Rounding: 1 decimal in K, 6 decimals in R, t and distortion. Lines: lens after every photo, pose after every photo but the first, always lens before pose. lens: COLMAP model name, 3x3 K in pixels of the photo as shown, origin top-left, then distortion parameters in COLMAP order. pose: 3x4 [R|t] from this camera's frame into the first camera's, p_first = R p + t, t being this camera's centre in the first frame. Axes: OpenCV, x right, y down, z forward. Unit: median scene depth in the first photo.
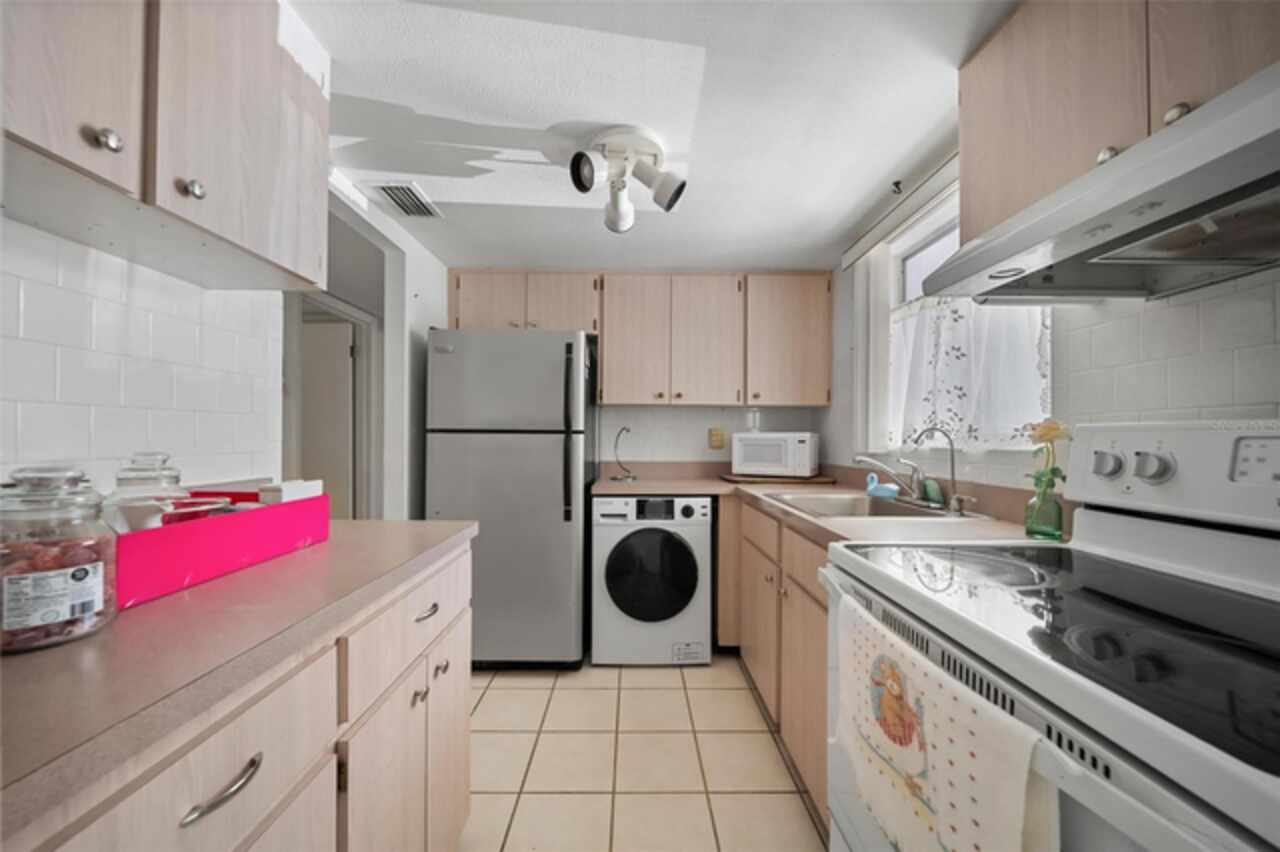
lens RADIAL K [[458.2, 0, 638.3], [0, 458.2, 436.6], [0, 0, 1]] dist [-0.004360, -0.000441]
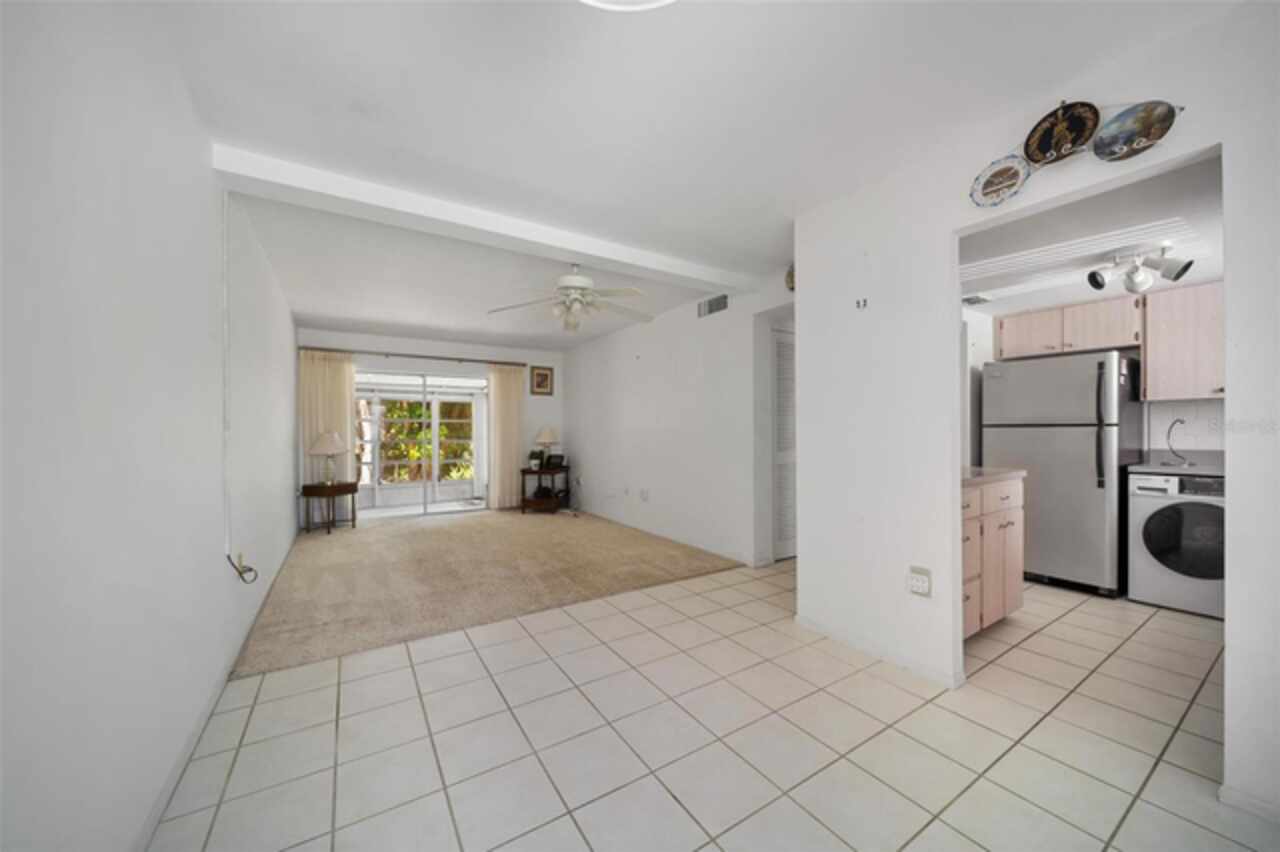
lens RADIAL K [[458.2, 0, 632.3], [0, 458.2, 428.8], [0, 0, 1]] dist [-0.004360, -0.000441]
pose [[0.522276, -0.006164, -0.852754, 0.337481], [0.009593, 0.999953, -0.001352, -0.011827], [0.852723, -0.007474, 0.522311, -1.117603]]
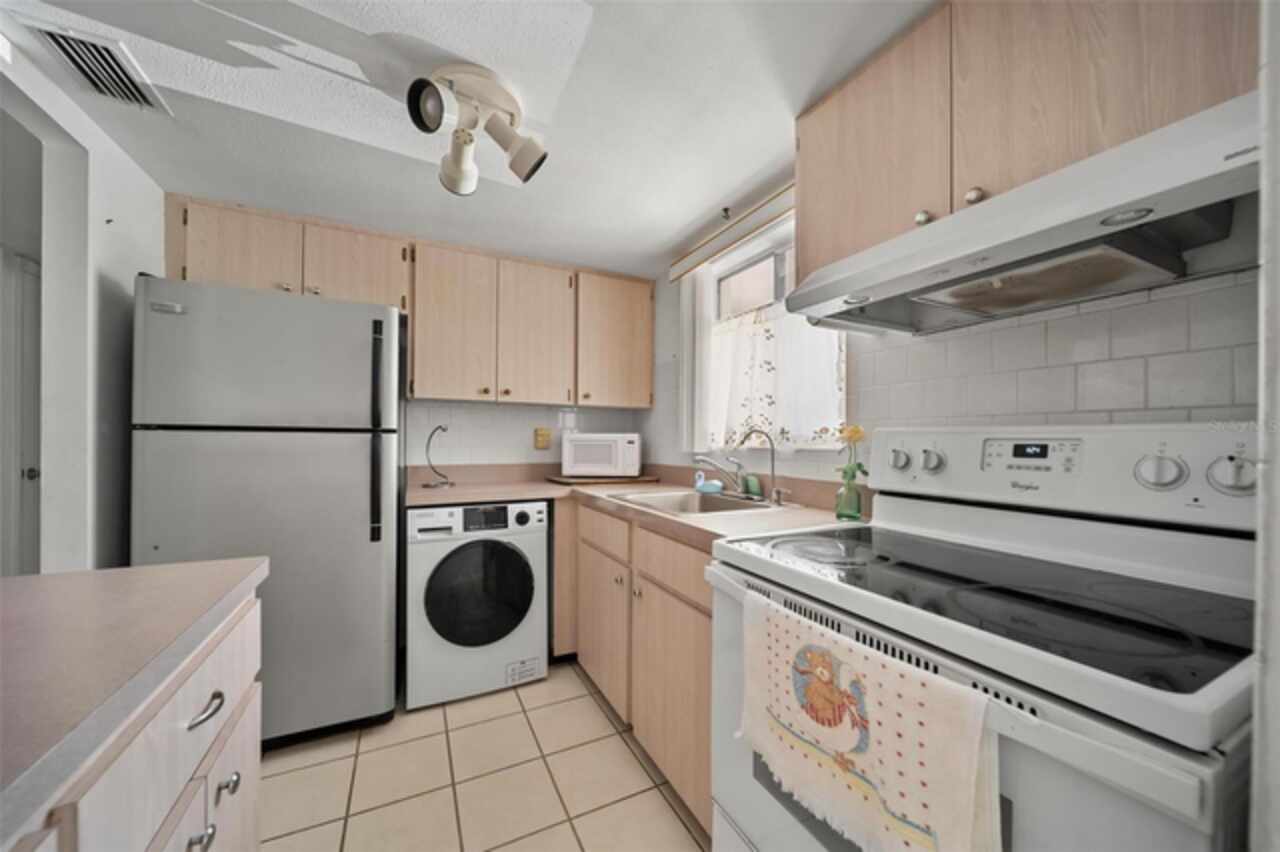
lens RADIAL K [[458.2, 0, 643.6], [0, 458.2, 440.7], [0, 0, 1]] dist [-0.004360, -0.000441]
pose [[0.896590, 0.000703, 0.442862, -0.101475], [-0.003974, 0.999971, 0.006460, 0.000741], [-0.442845, -0.007552, 0.896567, 0.083881]]
